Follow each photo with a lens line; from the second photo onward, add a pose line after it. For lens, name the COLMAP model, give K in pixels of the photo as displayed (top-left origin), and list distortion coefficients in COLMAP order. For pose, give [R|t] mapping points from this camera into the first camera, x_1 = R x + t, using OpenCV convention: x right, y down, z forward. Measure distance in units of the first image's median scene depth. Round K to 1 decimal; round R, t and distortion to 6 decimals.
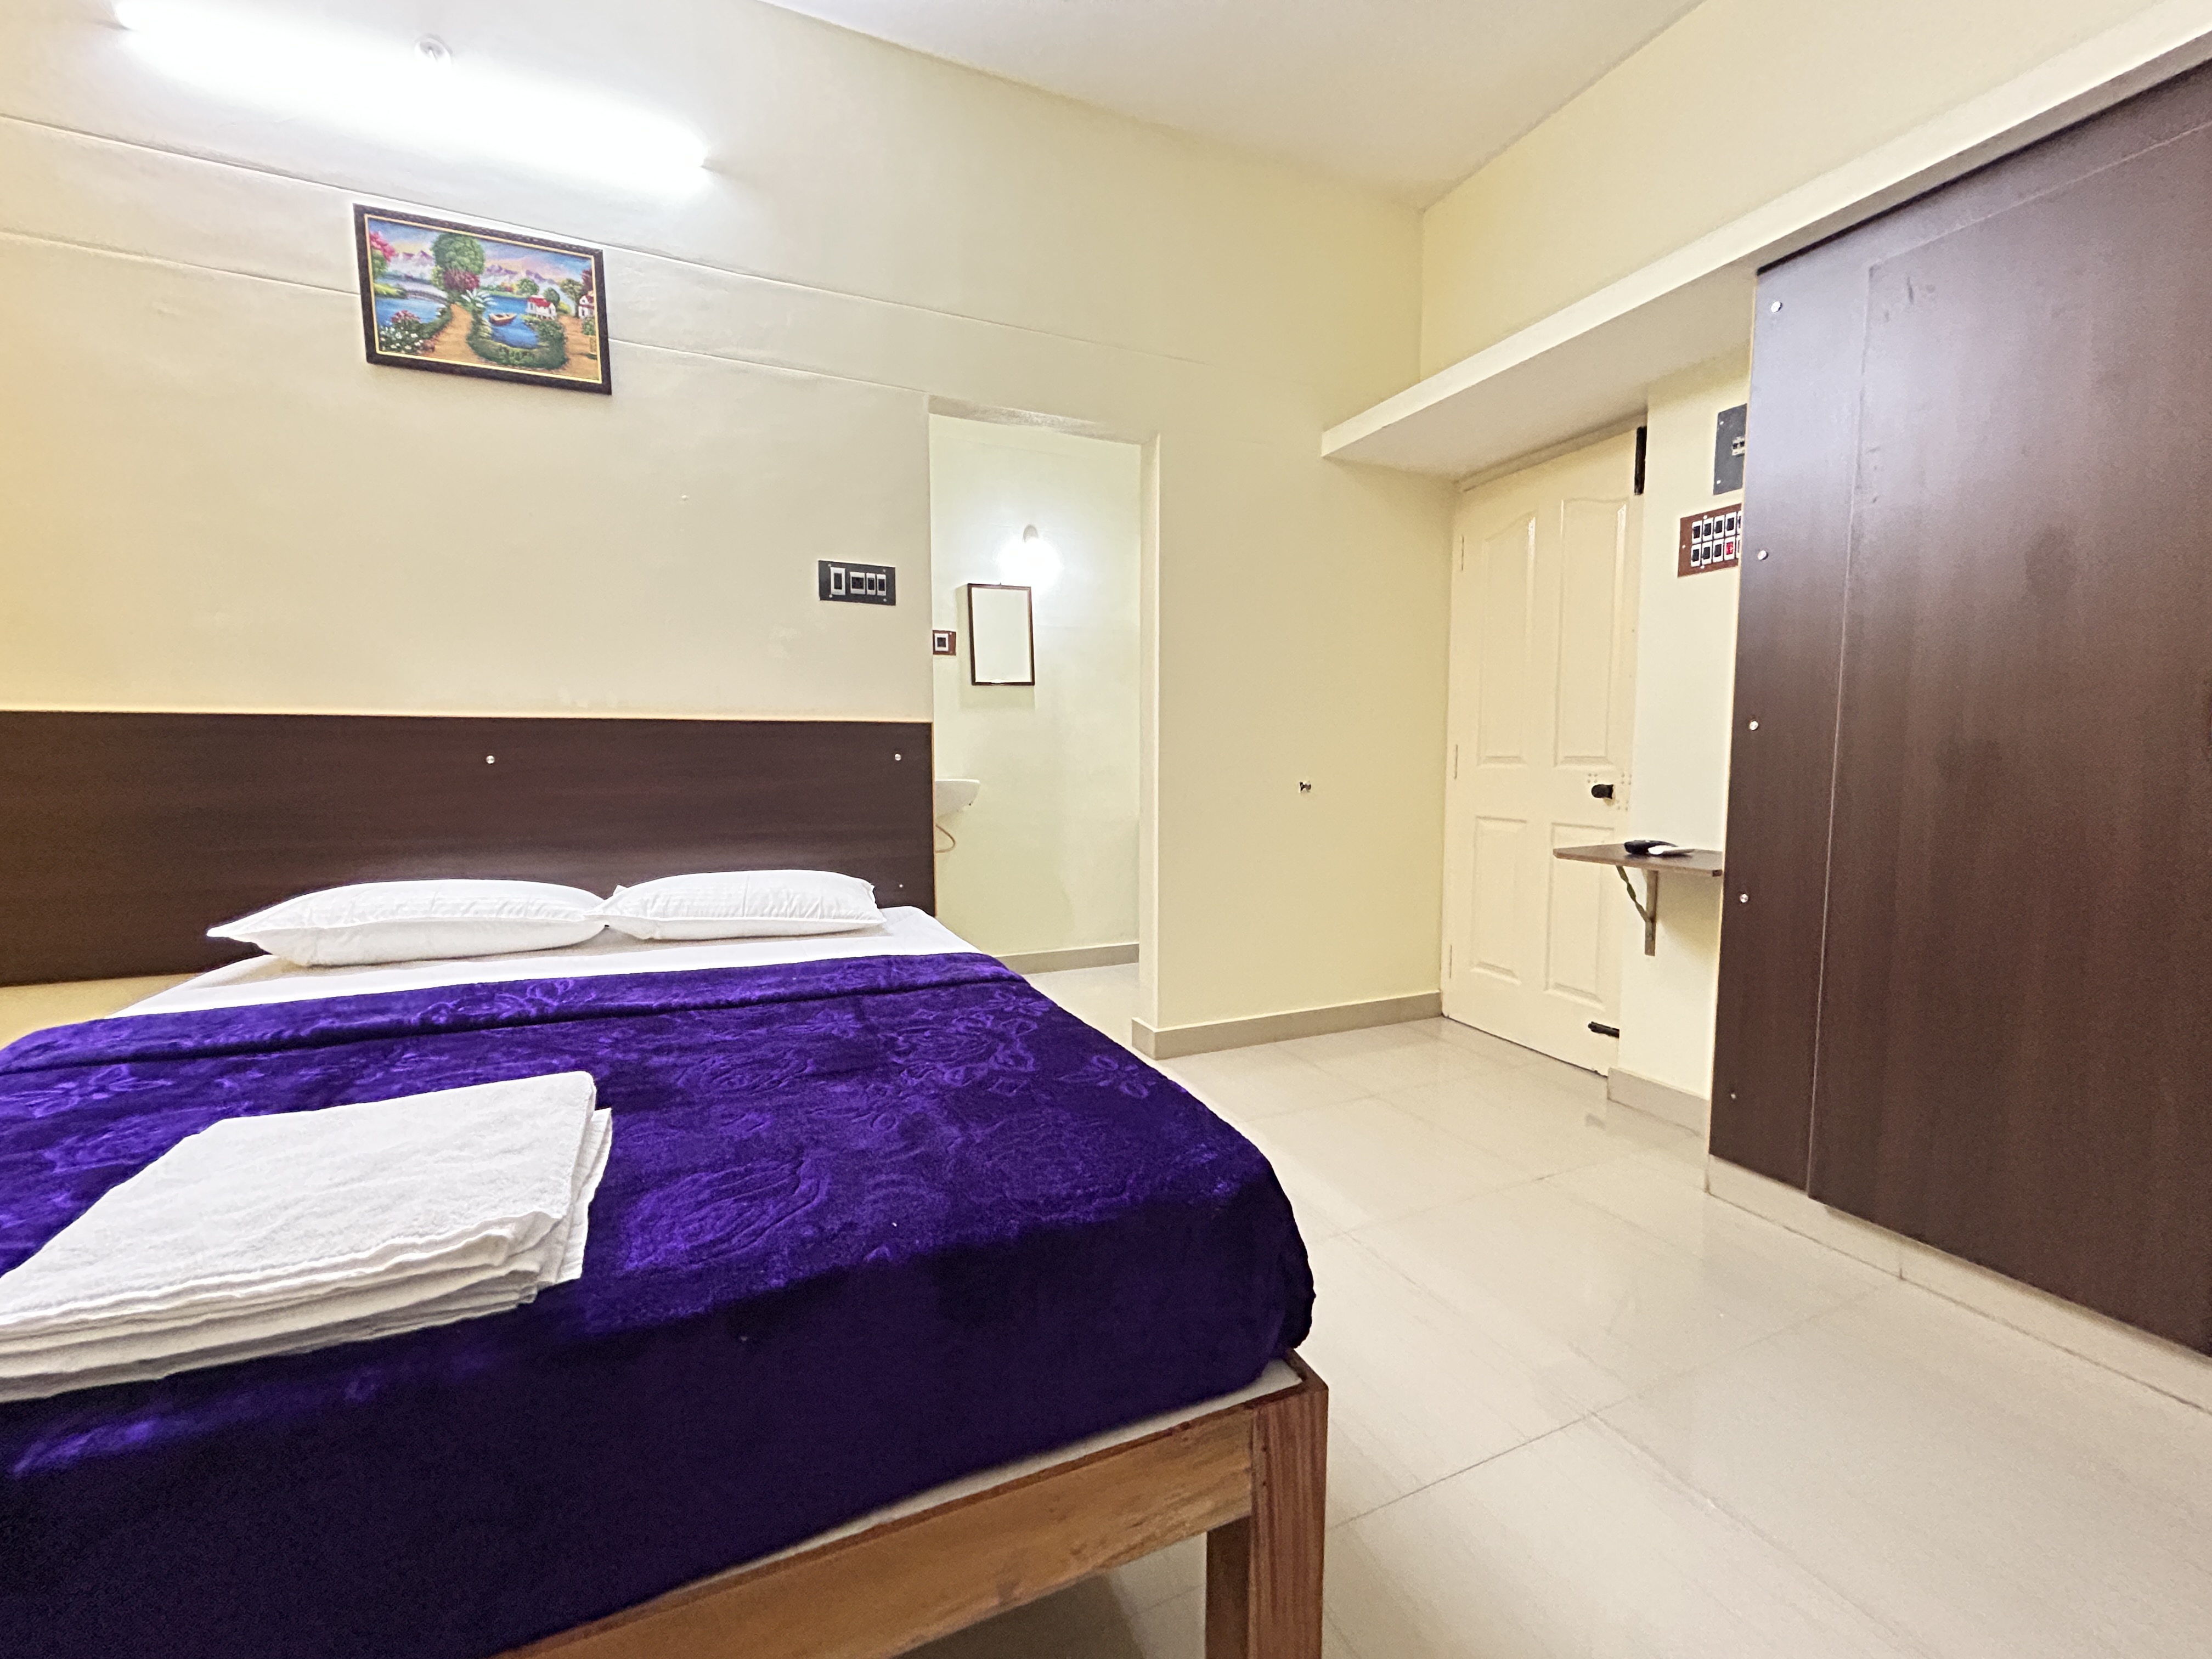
lens RADIAL K [[891.0, 0, 1097.0], [0, 891.0, 823.4], [0, 0, 1]] dist [-0.003106, 0.000073]
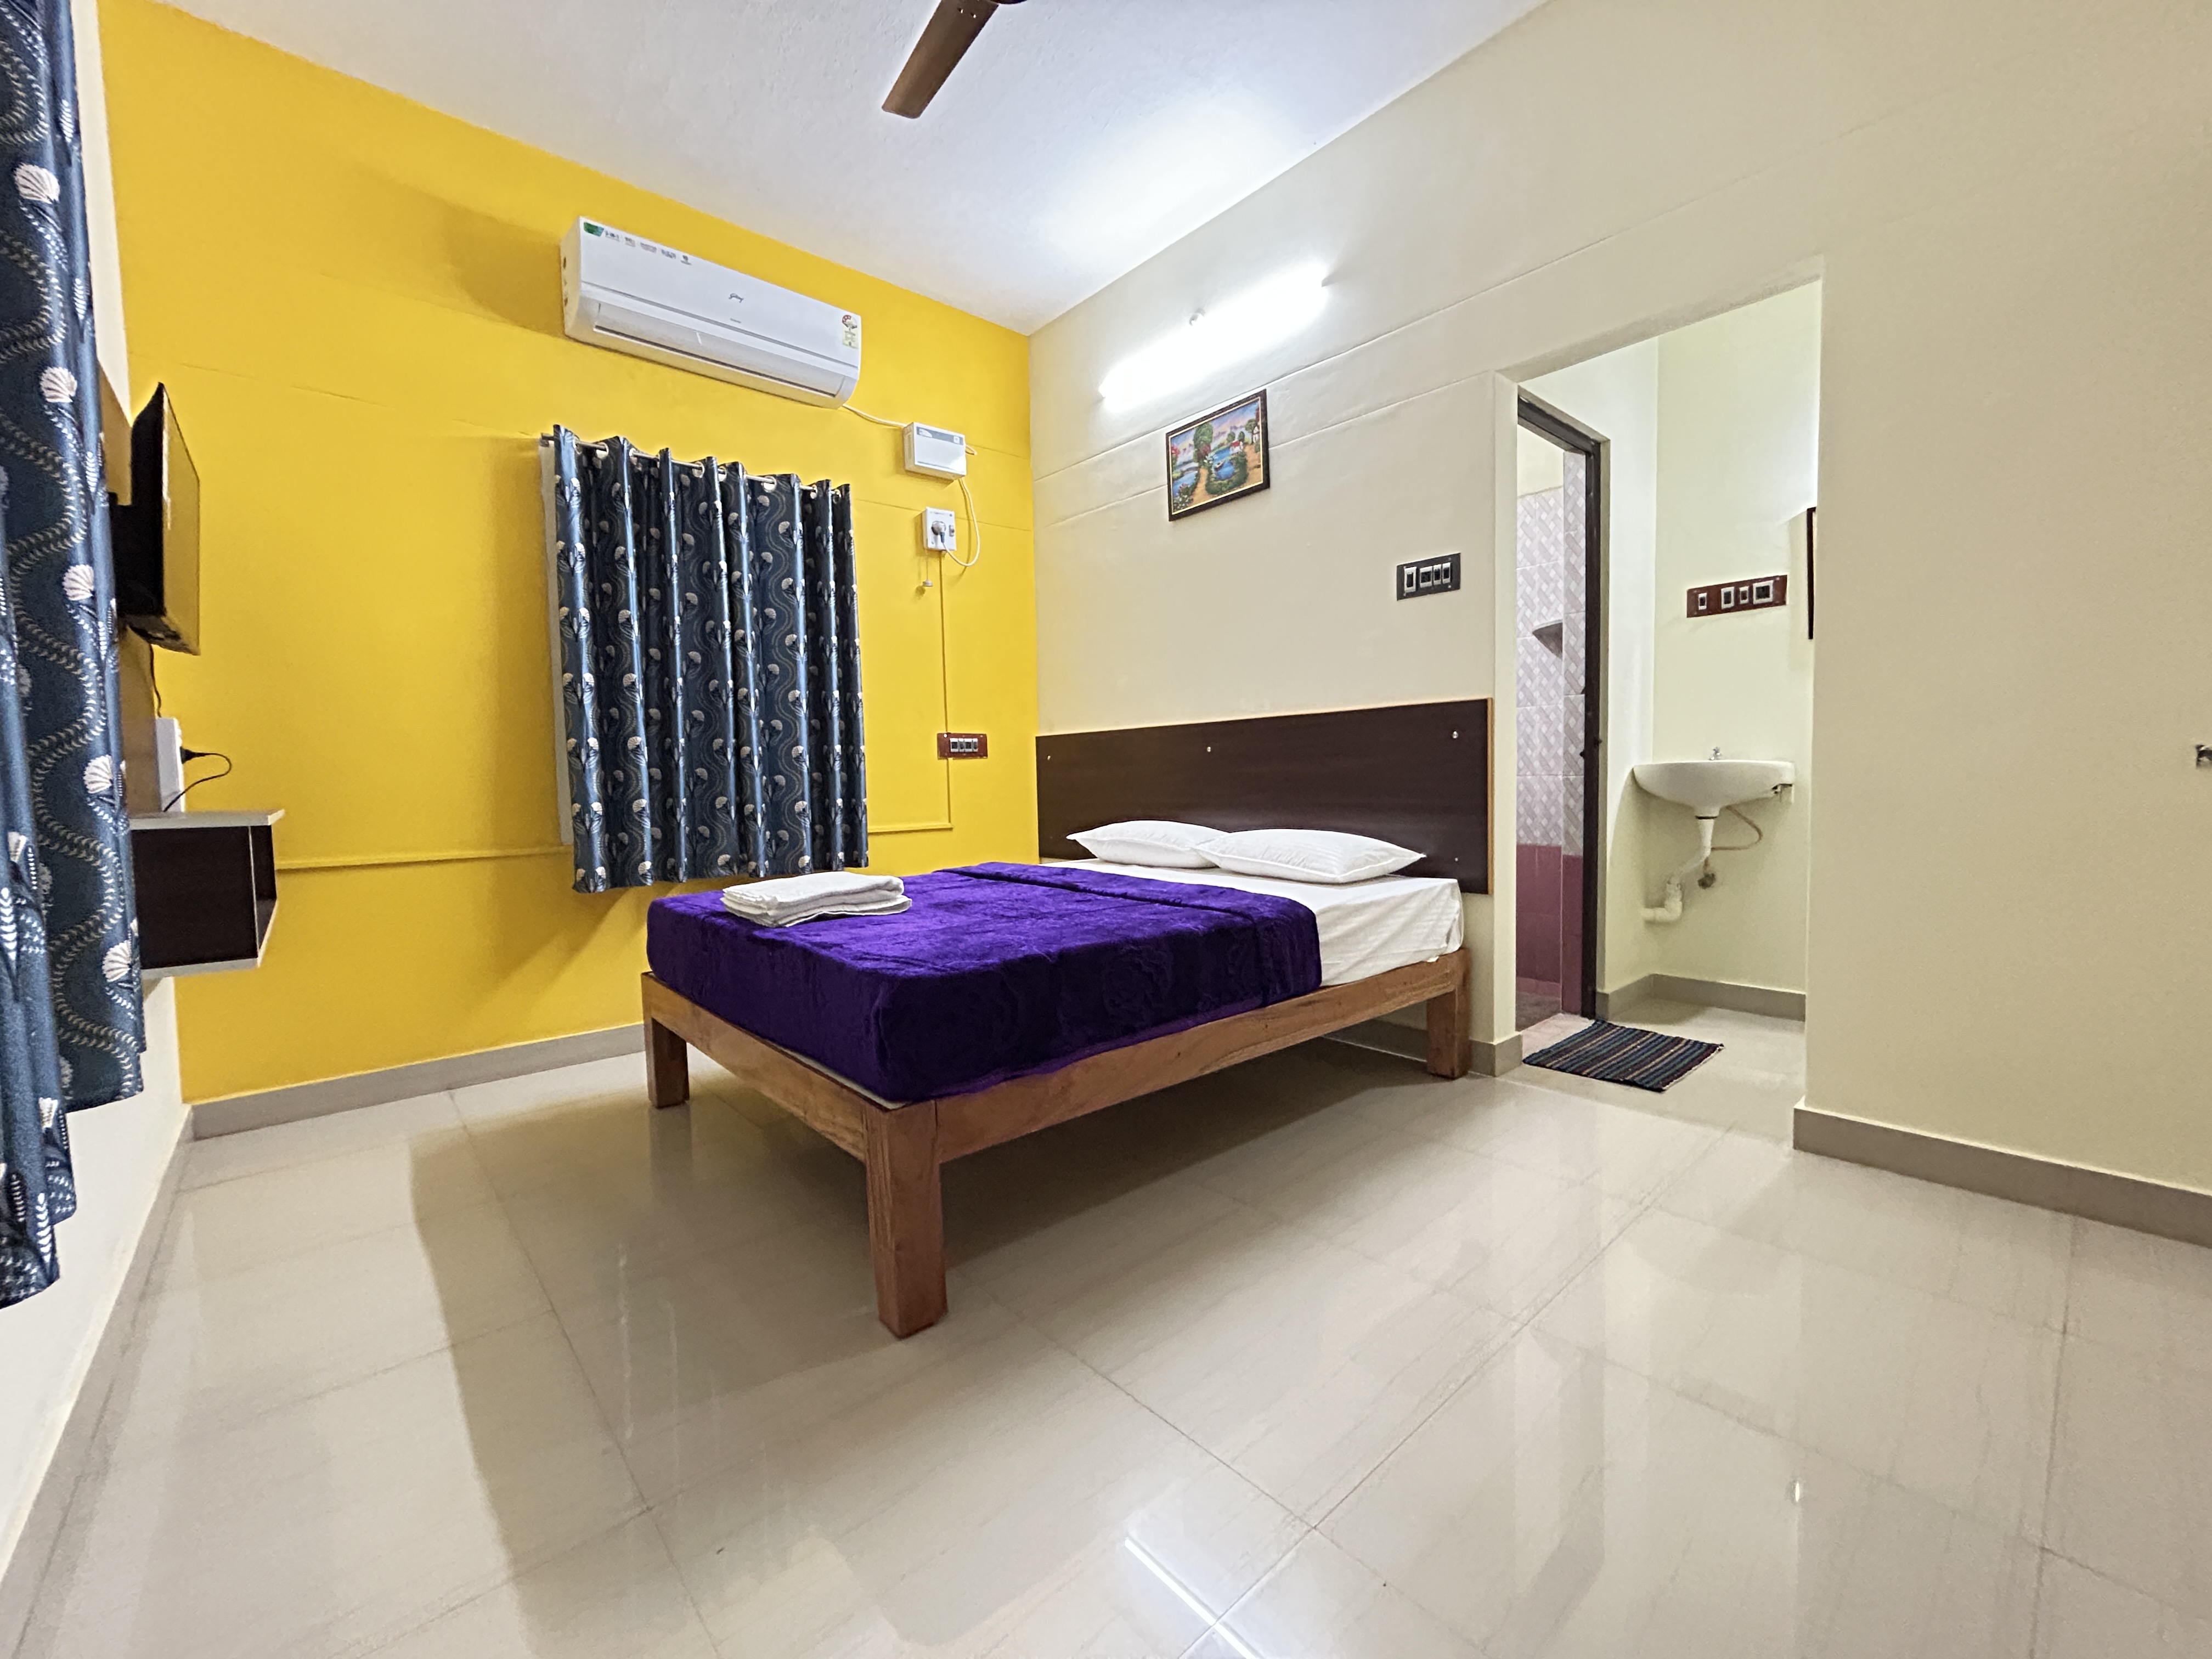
lens RADIAL K [[891.0, 0, 1106.1], [0, 891.0, 826.0], [0, 0, 1]] dist [-0.003106, 0.000073]
pose [[0.302777, 0.044994, -0.951999, 0.756580], [-0.050377, 0.998244, 0.031158, 0.022971], [0.951729, 0.038525, 0.304512, 0.349228]]
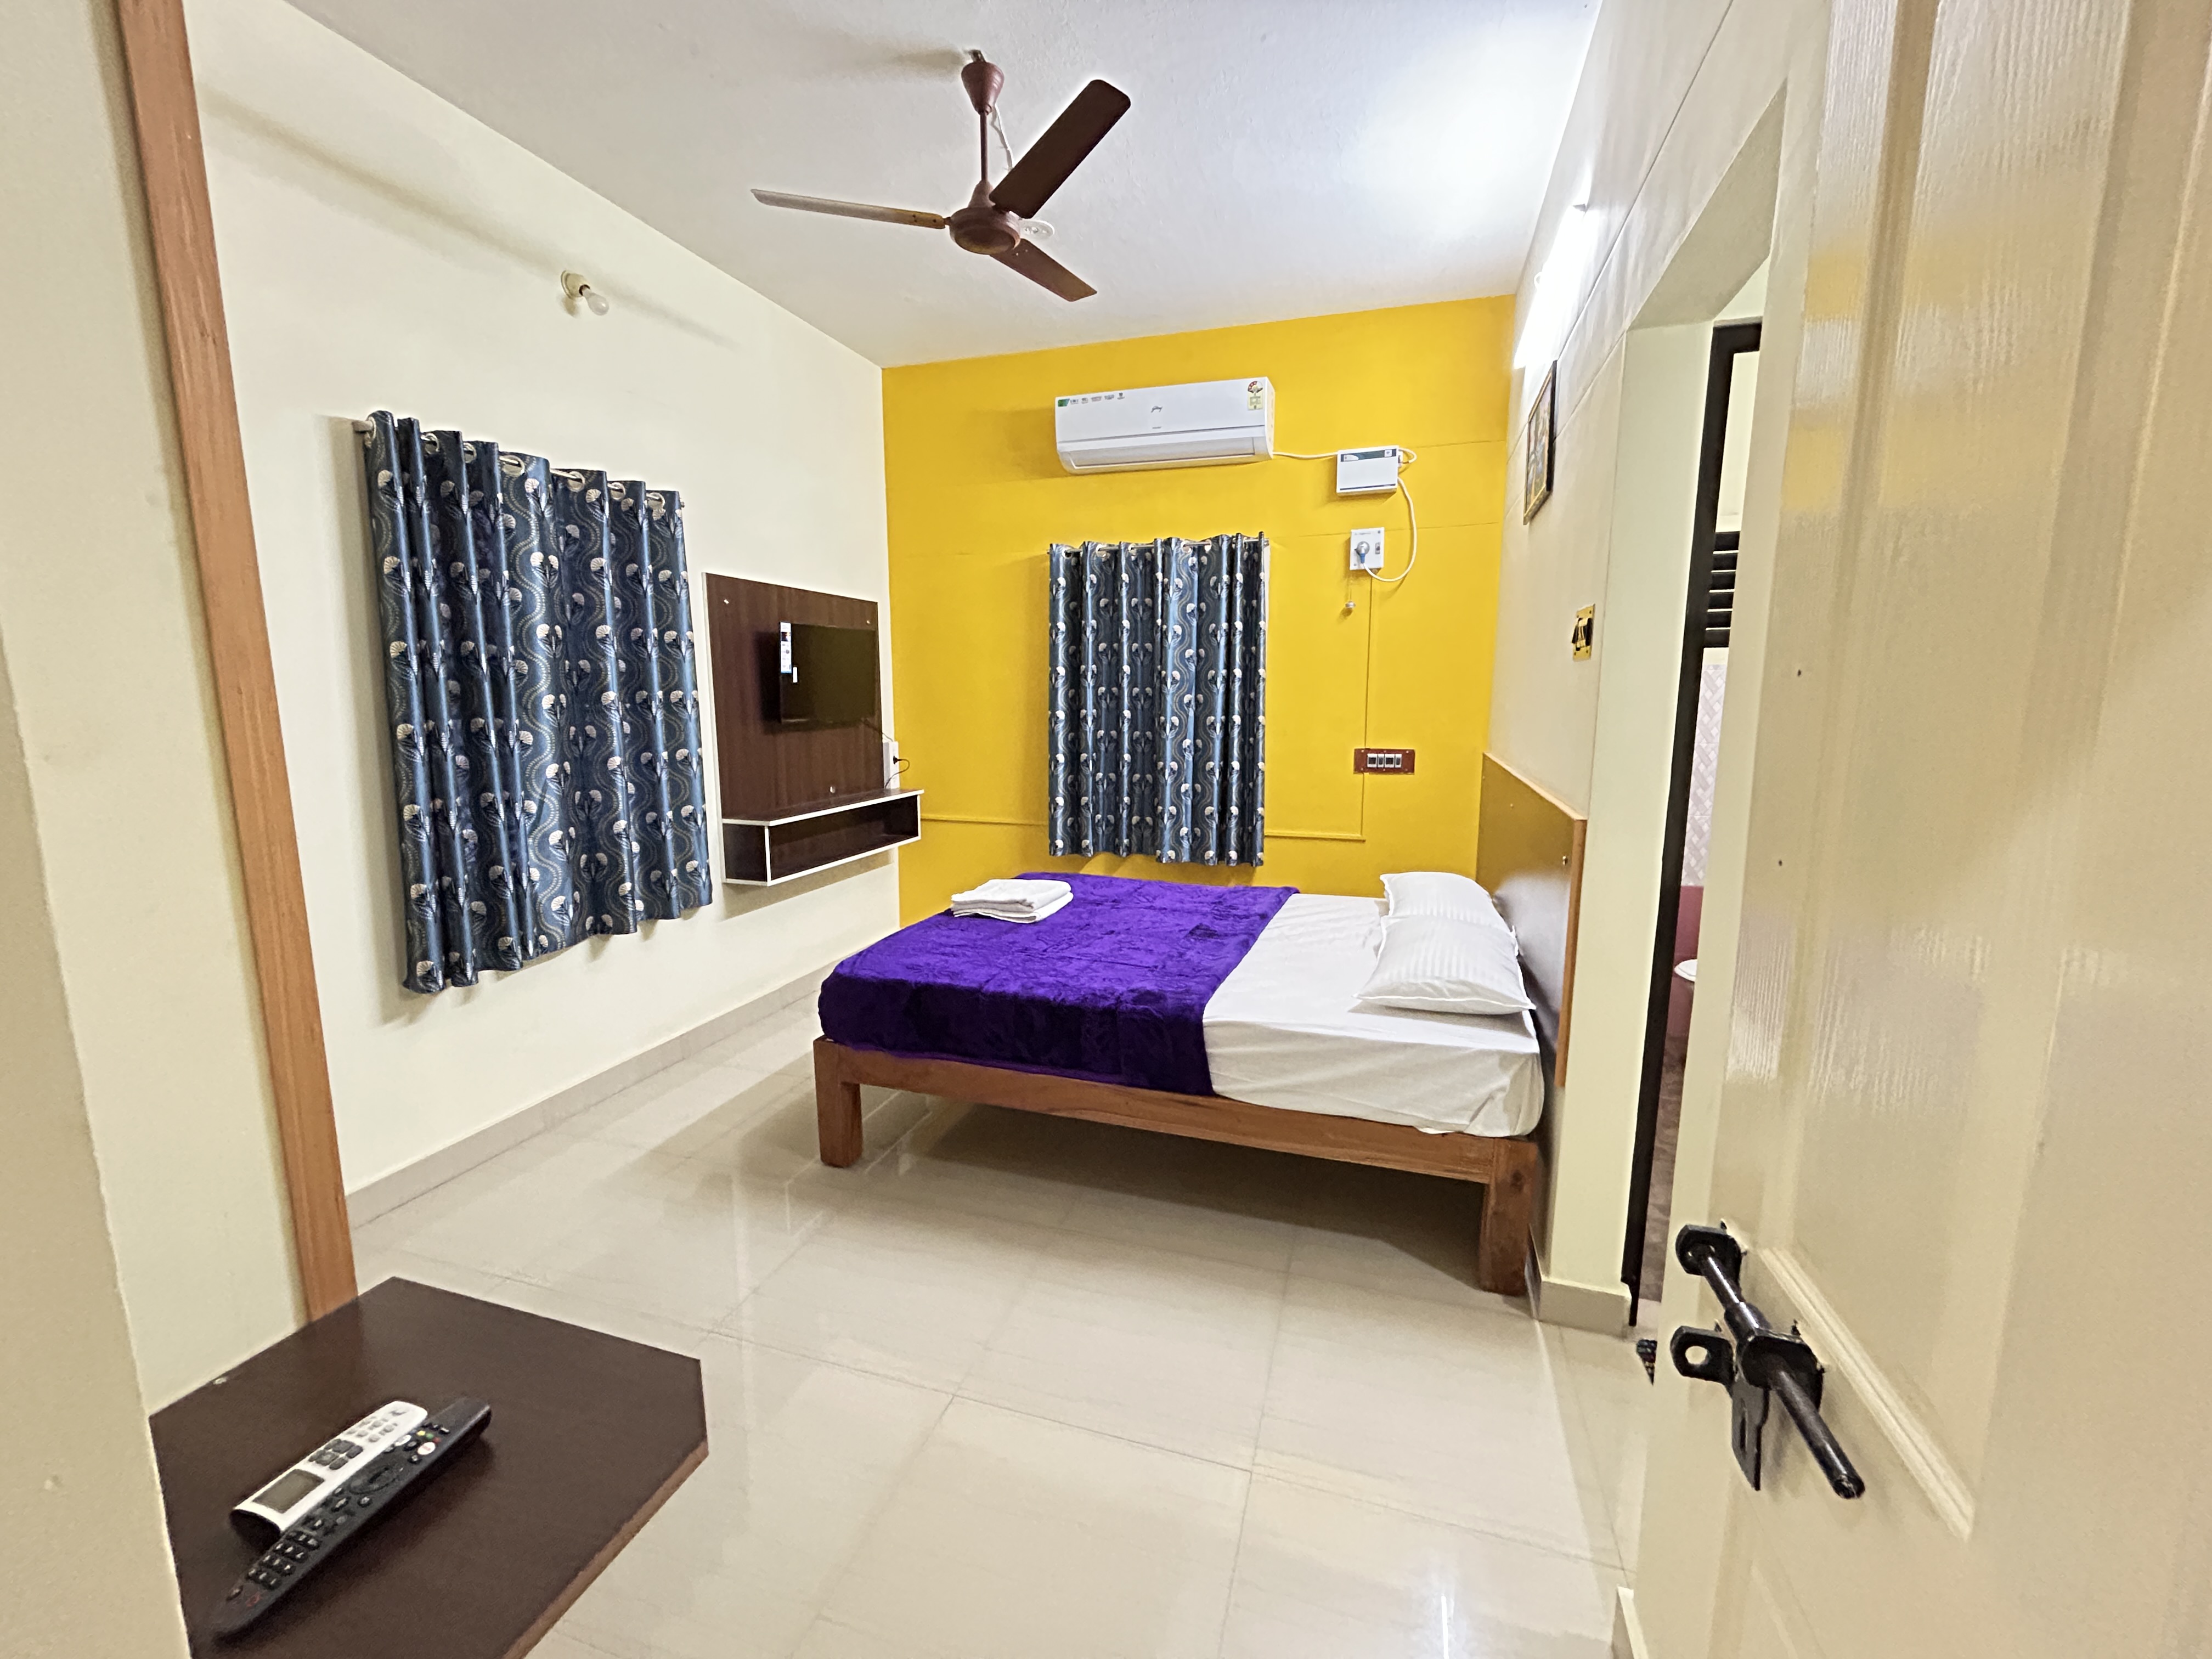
lens RADIAL K [[891.0, 0, 1115.5], [0, 891.0, 828.9], [0, 0, 1]] dist [-0.003106, 0.000073]
pose [[-0.650343, 0.113622, -0.751095, 0.672377], [-0.060392, 0.977888, 0.200221, -0.324775], [0.757236, 0.175573, -0.629100, 1.586920]]
